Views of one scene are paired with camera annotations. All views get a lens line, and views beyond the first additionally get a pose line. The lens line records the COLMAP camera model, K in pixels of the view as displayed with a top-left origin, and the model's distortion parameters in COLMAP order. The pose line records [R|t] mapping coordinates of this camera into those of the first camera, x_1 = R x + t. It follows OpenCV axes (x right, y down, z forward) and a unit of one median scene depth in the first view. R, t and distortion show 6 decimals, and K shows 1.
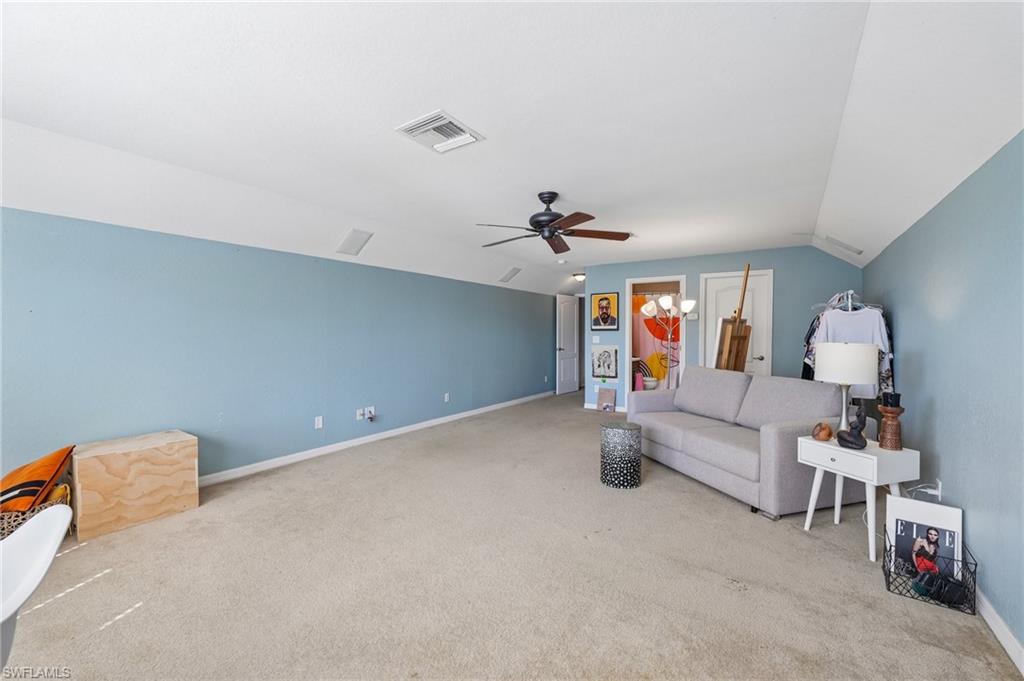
lens RADIAL K [[415.1, 0, 512.0], [0, 415.1, 340.5], [0, 0, 1]] dist [-0.001006, -0.000223]
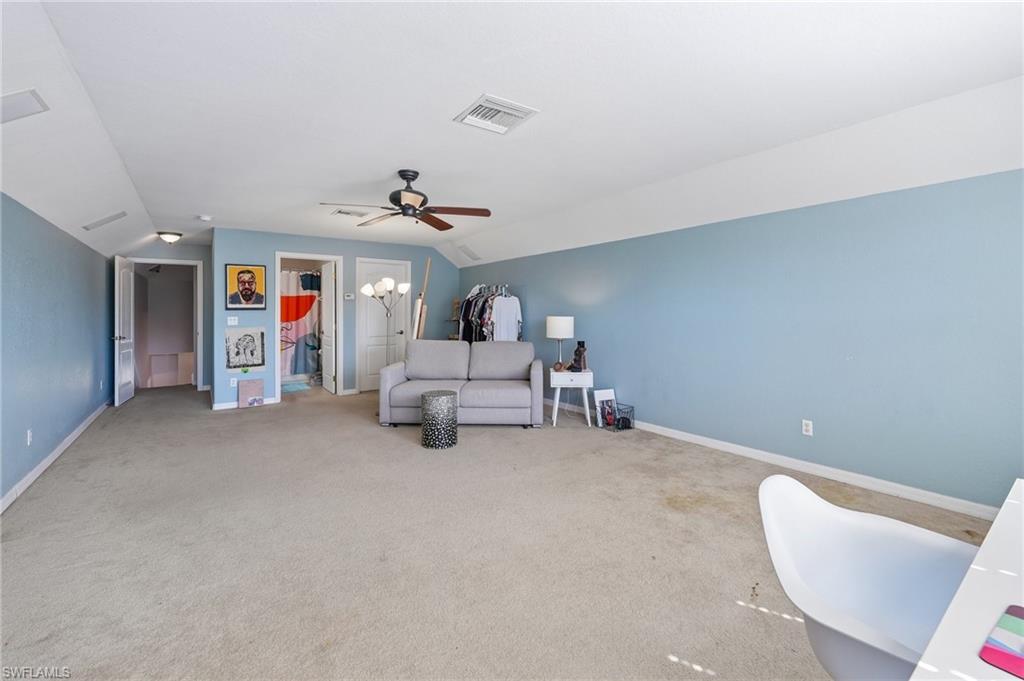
lens RADIAL K [[426.9, 0, 508.6], [0, 426.9, 313.1], [0, 0, 1]] dist [-0.000252, -0.000073]
pose [[0.361408, -0.006299, 0.932386, -0.383968], [0.024420, 0.999698, -0.002712, -0.002444], [-0.932088, 0.023749, 0.361453, 0.207047]]
